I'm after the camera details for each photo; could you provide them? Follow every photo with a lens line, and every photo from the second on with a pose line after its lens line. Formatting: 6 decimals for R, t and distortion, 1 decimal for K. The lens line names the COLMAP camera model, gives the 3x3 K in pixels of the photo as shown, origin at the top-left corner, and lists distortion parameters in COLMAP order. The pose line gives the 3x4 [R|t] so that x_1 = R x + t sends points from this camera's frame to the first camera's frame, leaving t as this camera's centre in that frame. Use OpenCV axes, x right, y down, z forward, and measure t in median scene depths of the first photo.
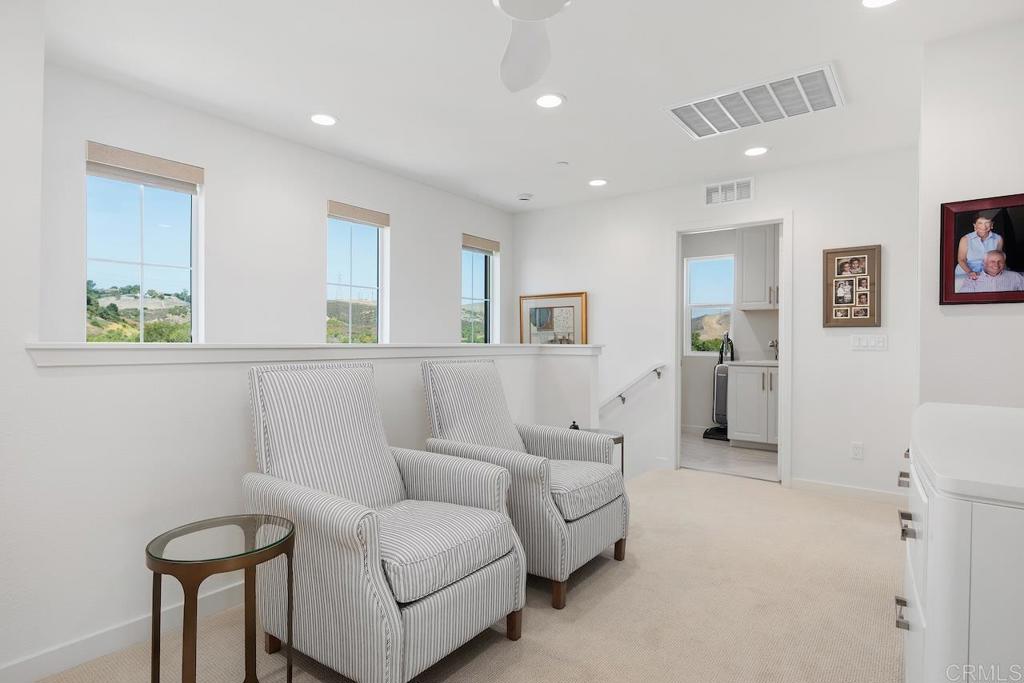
lens RADIAL K [[533.1, 0, 511.1], [0, 533.1, 339.7], [0, 0, 1]] dist [-0.000647, -0.000057]
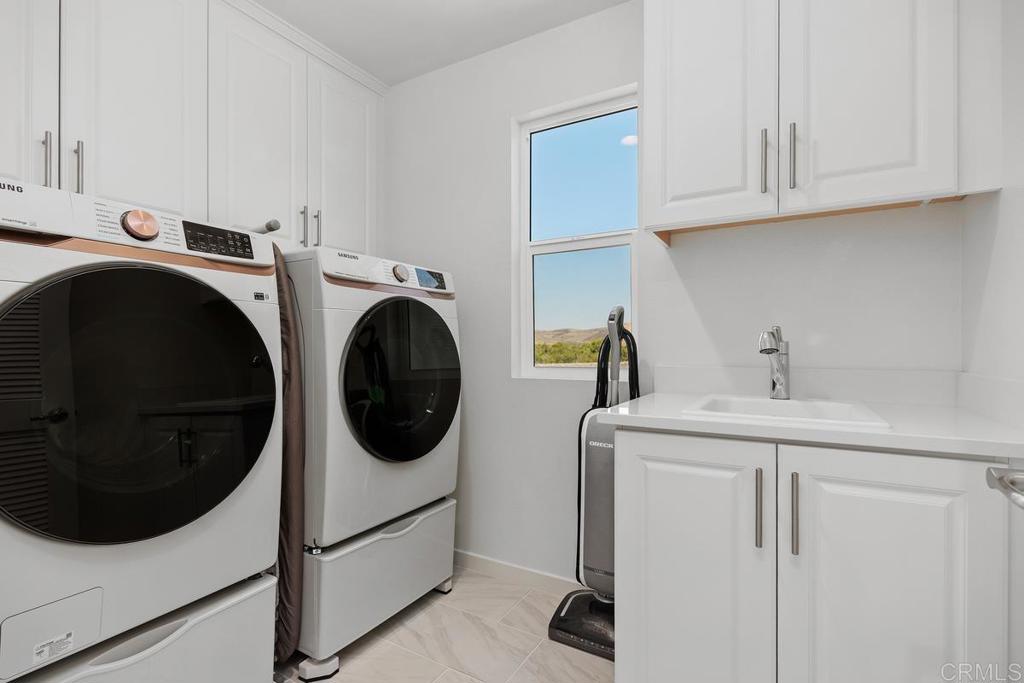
lens RADIAL K [[476.7, 0, 510.4], [0, 476.7, 344.1], [0, 0, 1]] dist [-0.001249, -0.000034]
pose [[0.993544, 0.011398, 0.112878, 0.327923], [-0.010805, 0.999924, -0.005868, 0.011648], [-0.112936, 0.004610, 0.993592, 0.766955]]
